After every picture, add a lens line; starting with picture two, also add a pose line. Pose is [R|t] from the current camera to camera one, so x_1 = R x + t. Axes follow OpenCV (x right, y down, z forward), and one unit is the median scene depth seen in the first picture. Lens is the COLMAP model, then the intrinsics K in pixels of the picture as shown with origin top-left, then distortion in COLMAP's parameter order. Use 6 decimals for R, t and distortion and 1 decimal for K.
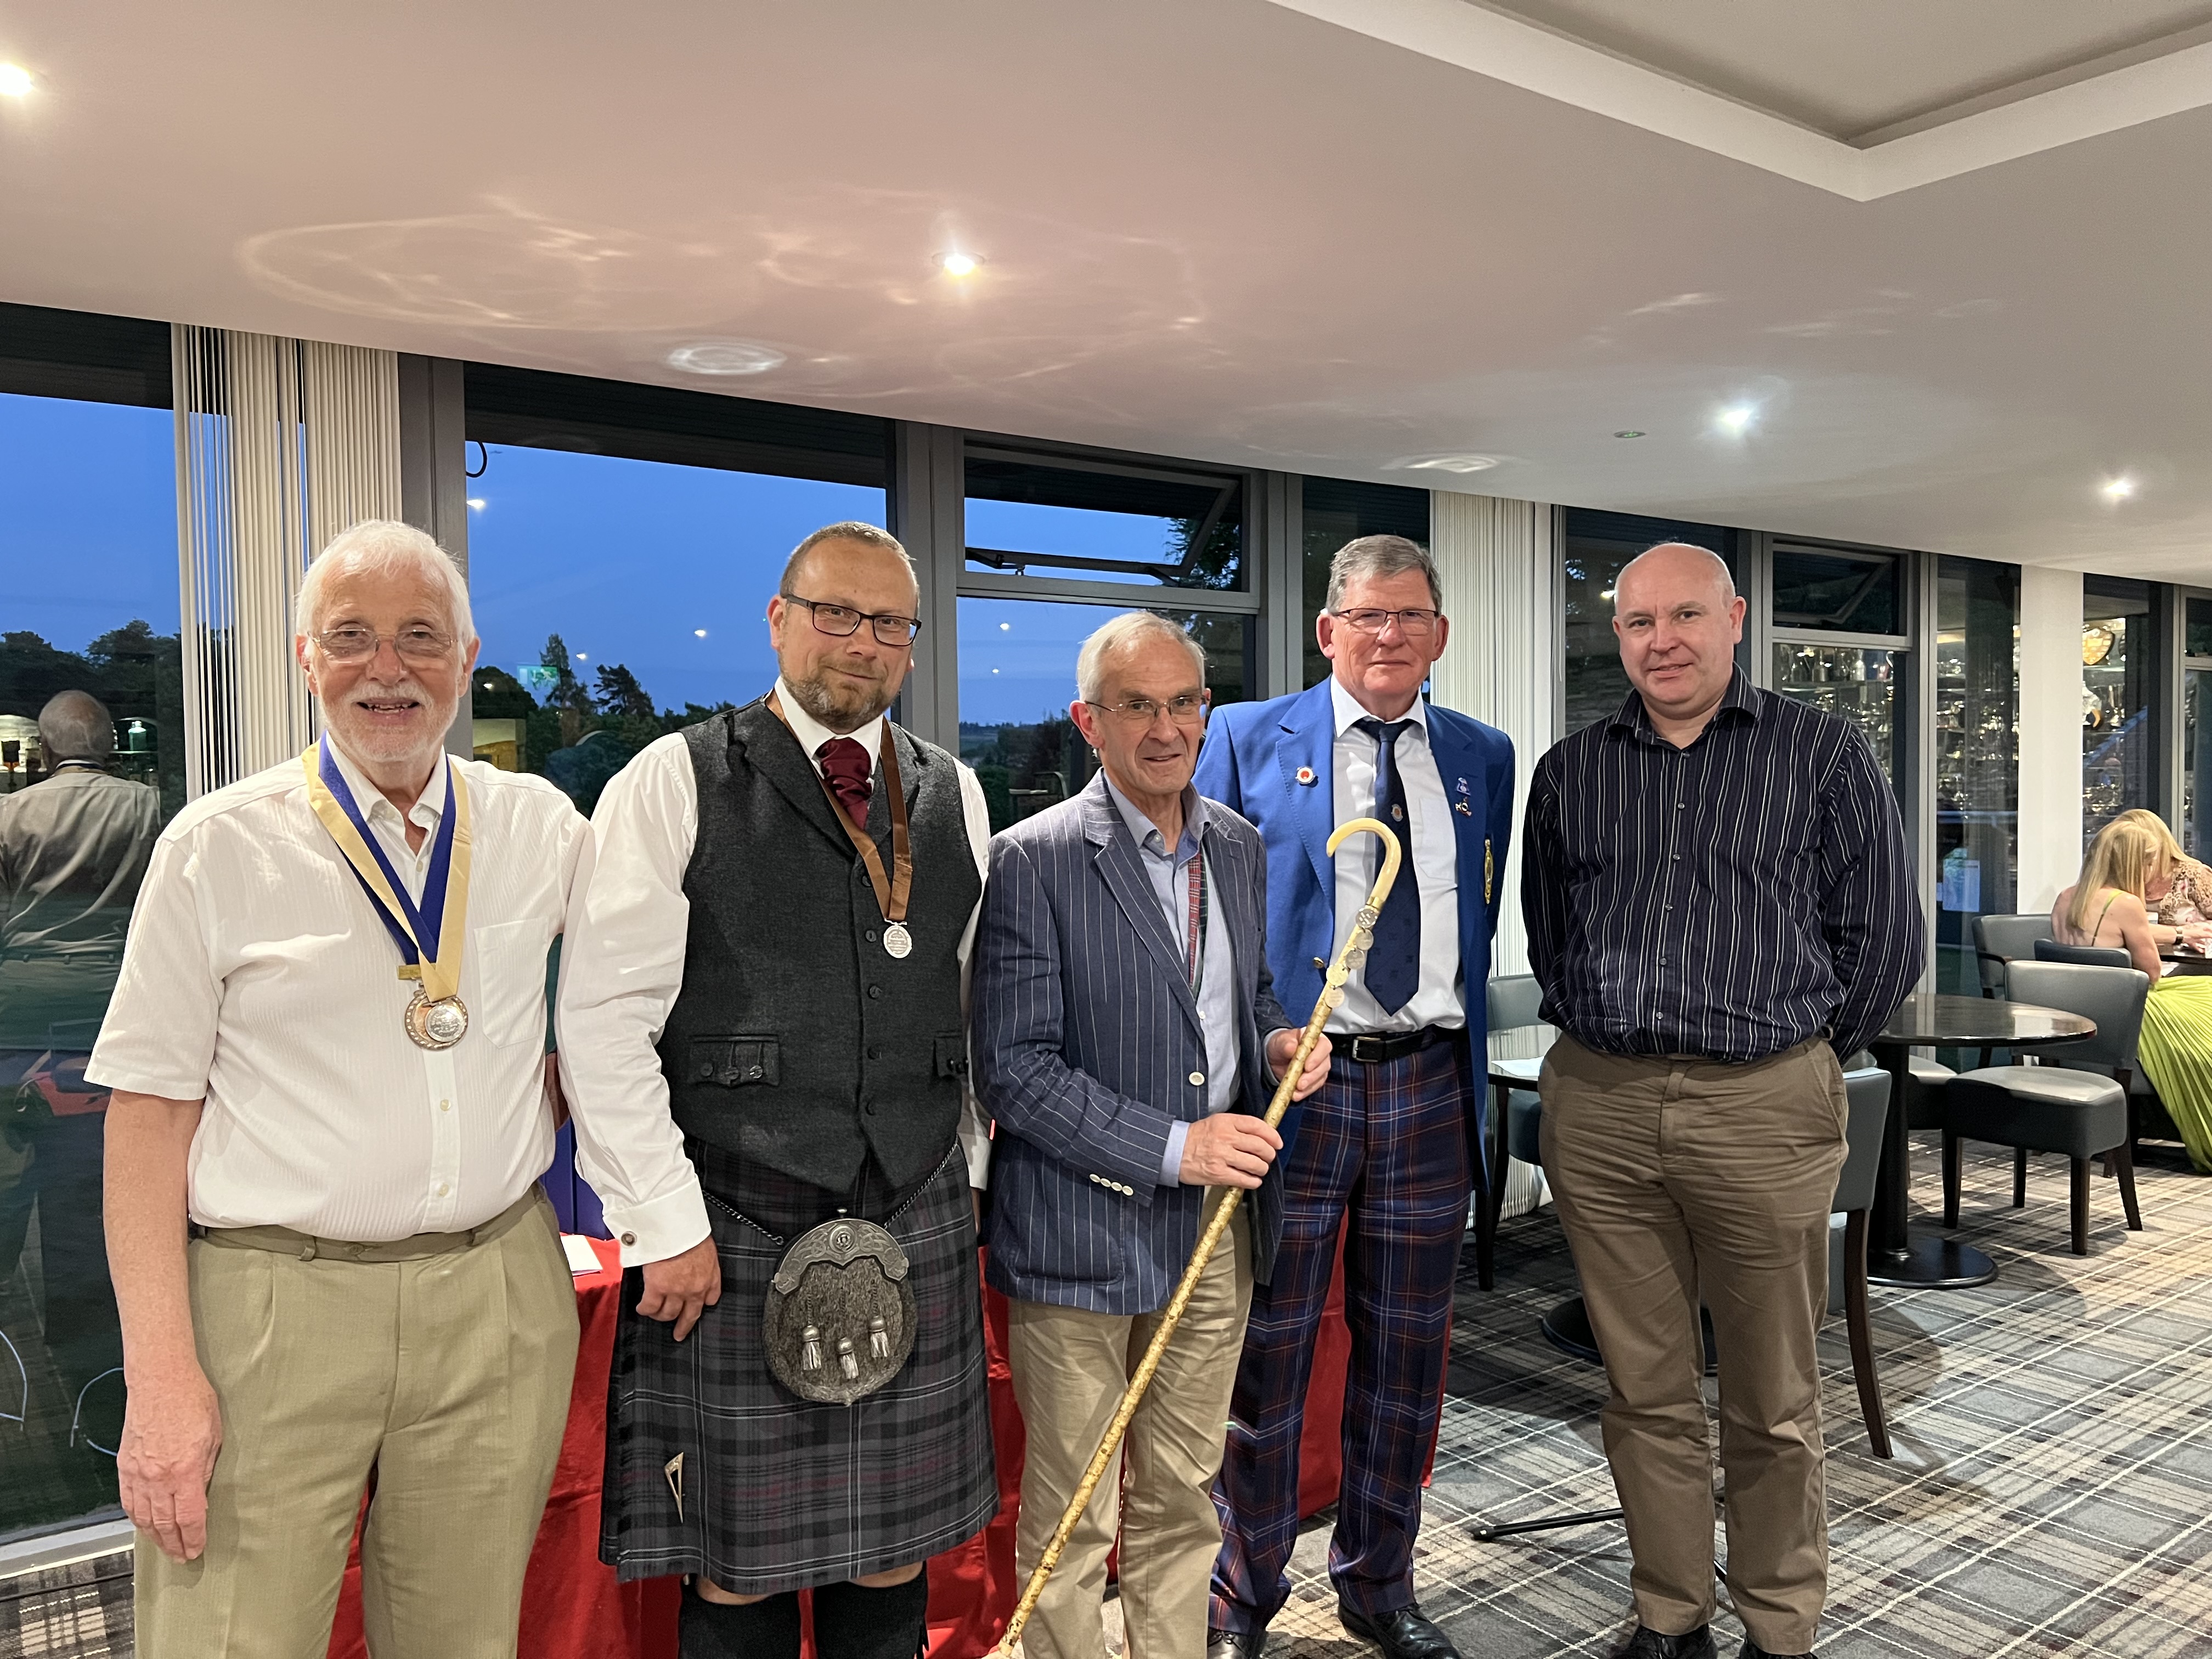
lens RADIAL K [[1637.8, 0, 1091.9], [0, 1637.8, 837.2], [0, 0, 1]] dist [0.015055, -0.024072]
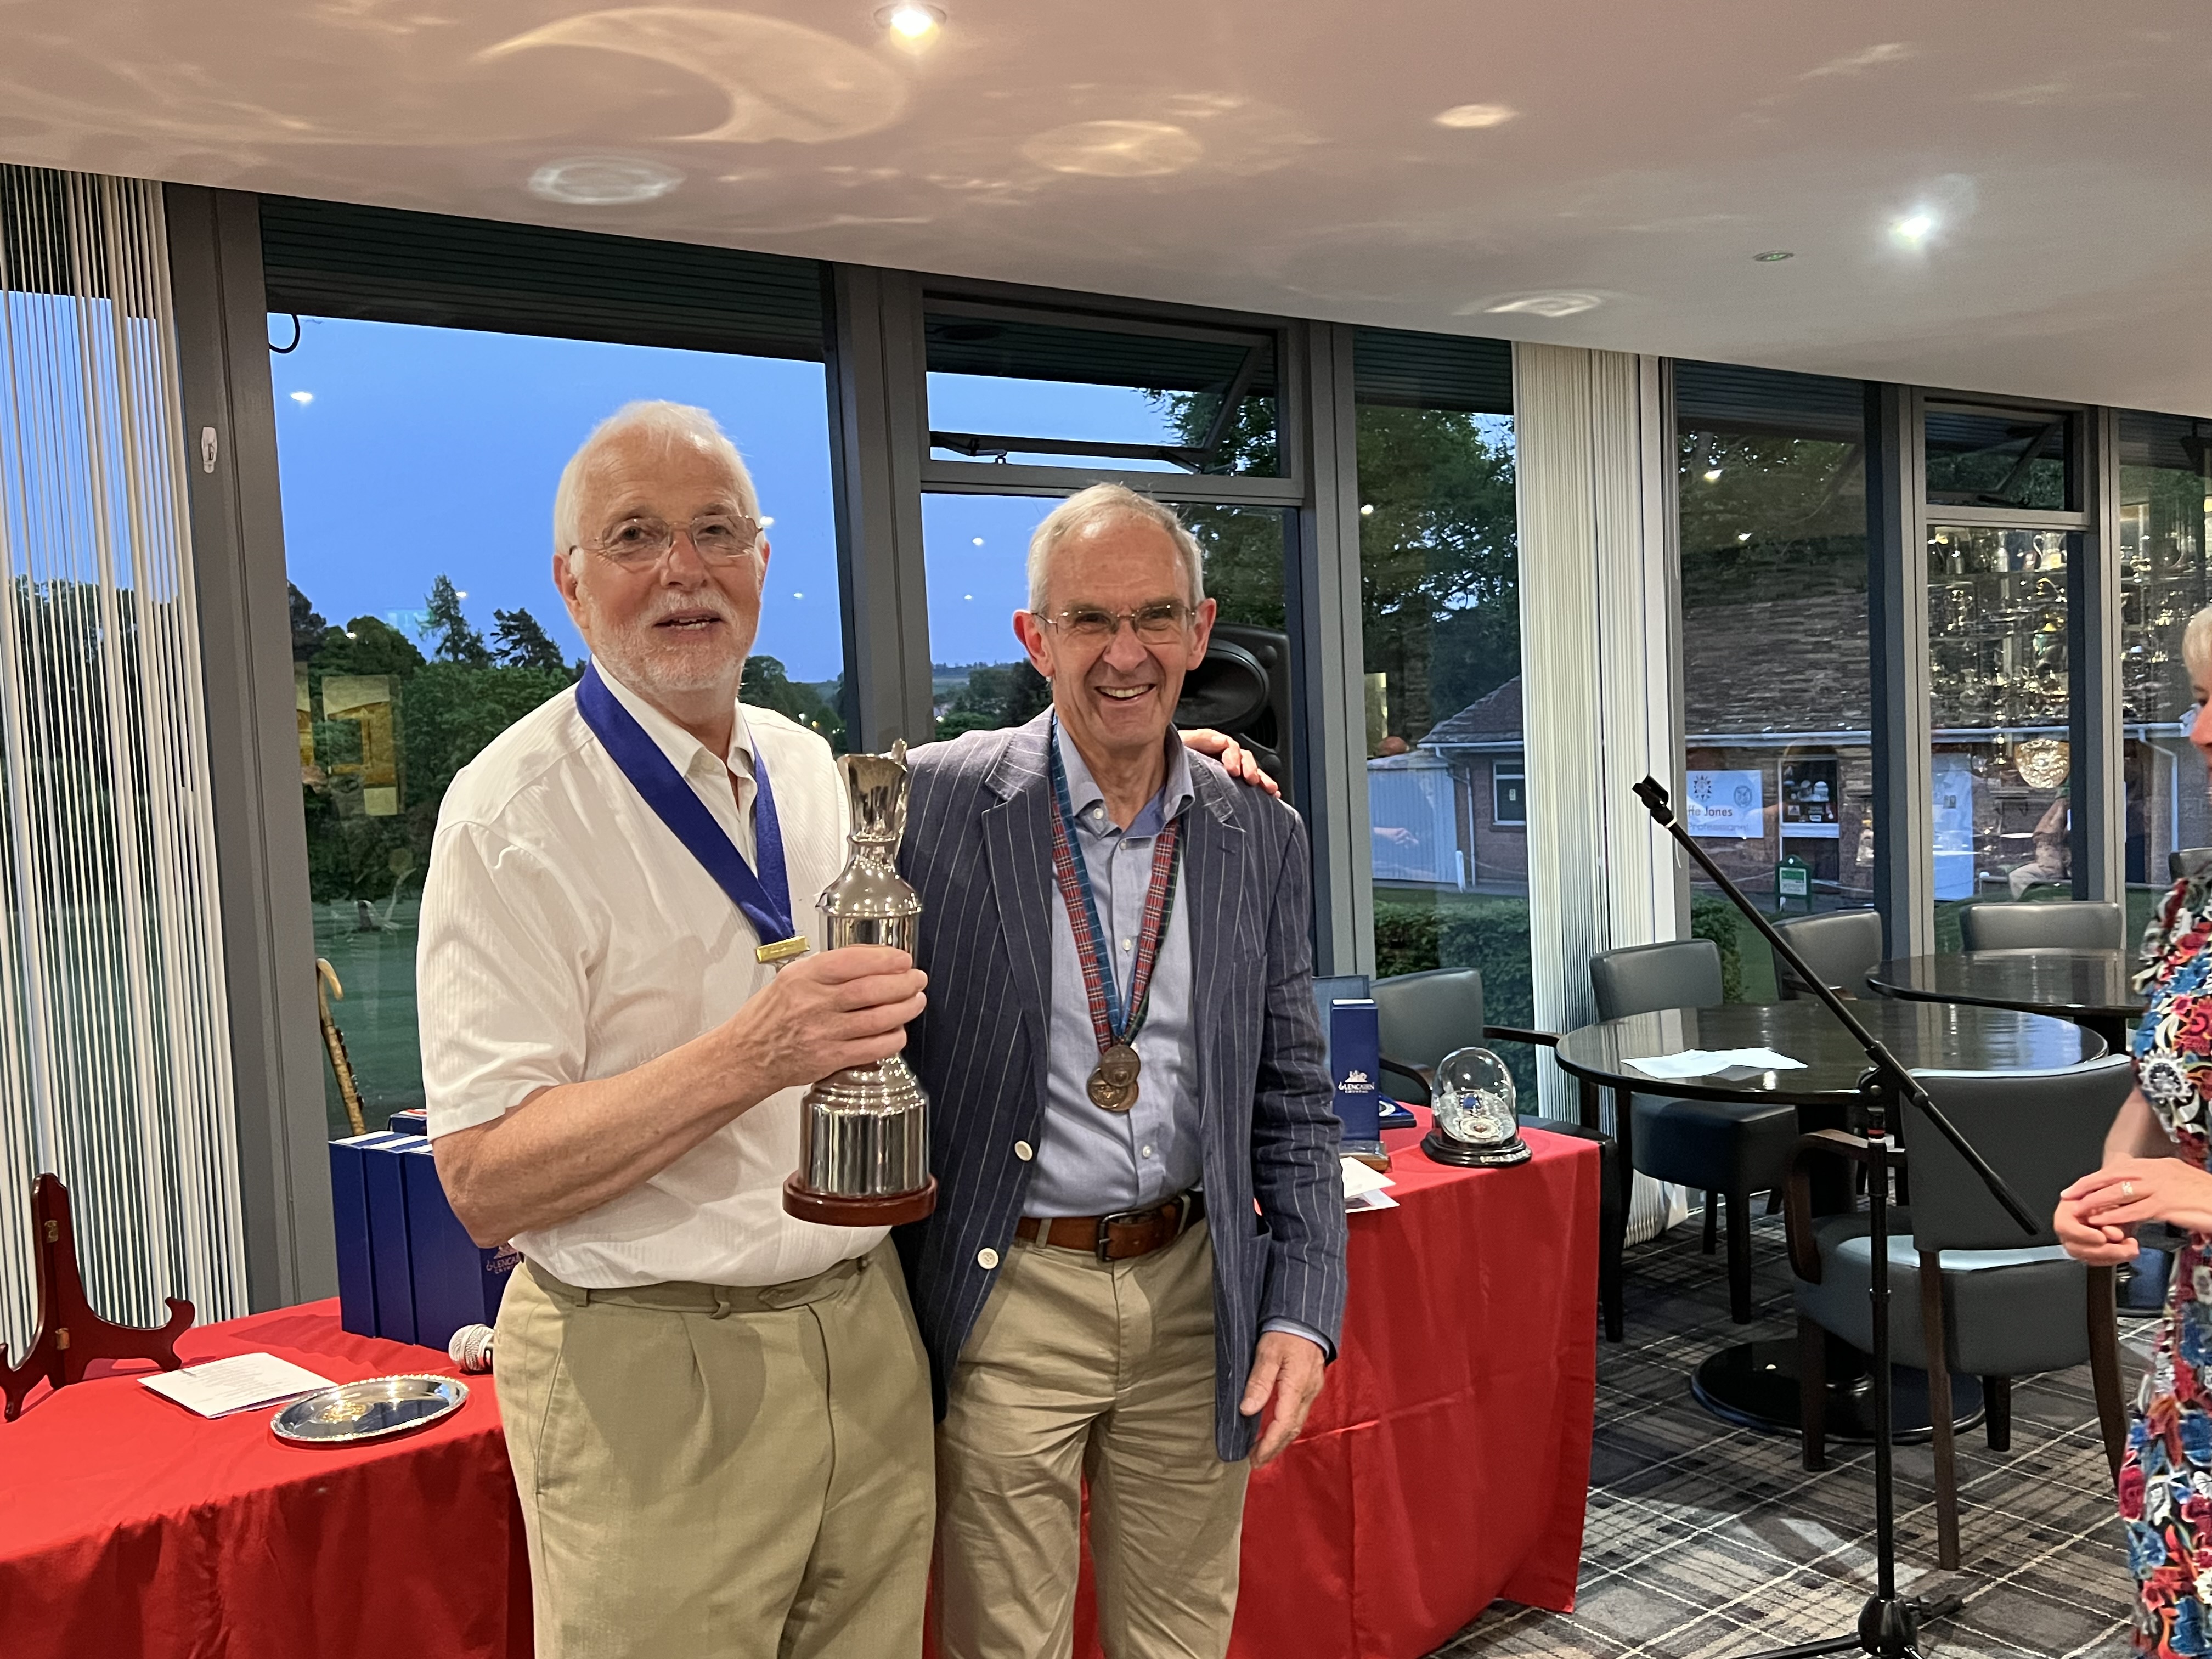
lens RADIAL K [[1904.5, 0, 1126.6], [0, 1904.5, 846.6], [0, 0, 1]] dist [0.016249, -0.013484]
pose [[0.999076, -0.037019, 0.021821, -0.010810], [0.036366, 0.998901, 0.029583, -0.002127], [-0.022892, -0.028763, 0.999324, 0.086070]]
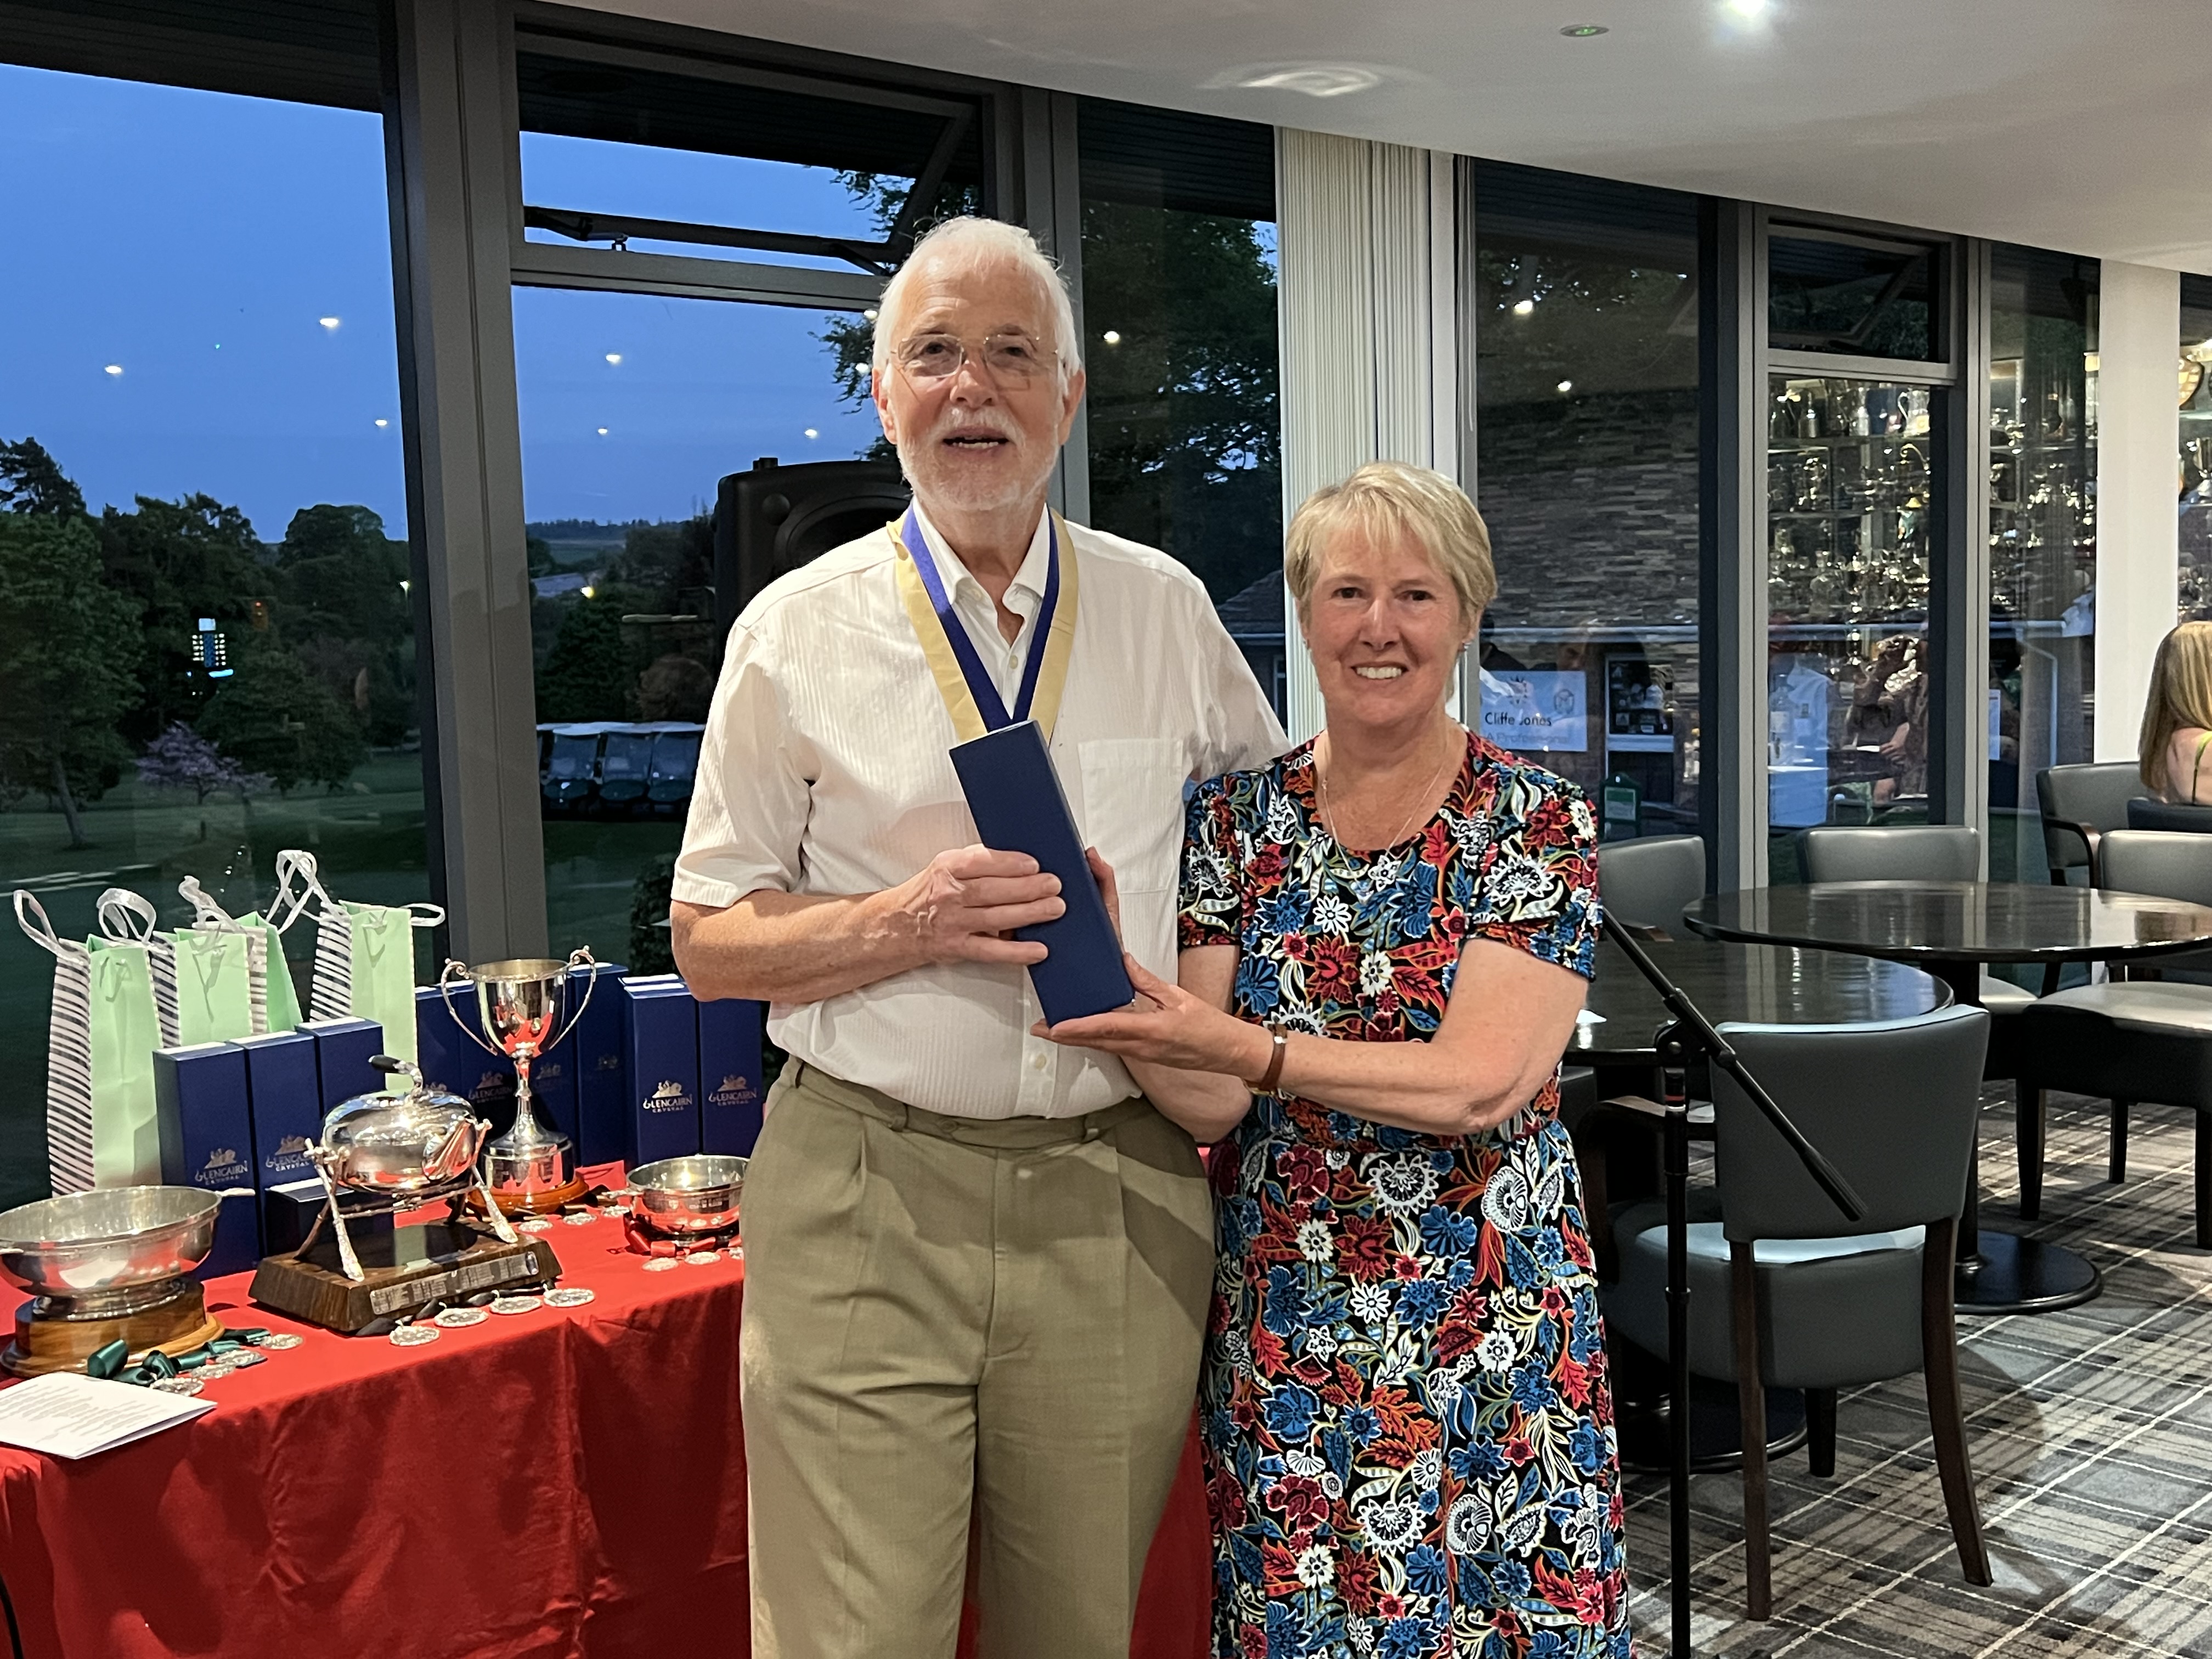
lens RADIAL K [[2350.5, 0, 1129.7], [0, 2350.5, 823.6], [0, 0, 1]] dist [0.025355, 0.000000]
pose [[0.988515, -0.032262, 0.147639, 0.007420], [0.023406, 0.997843, 0.061332, 0.001867], [-0.149299, -0.057172, 0.987138, 0.100661]]
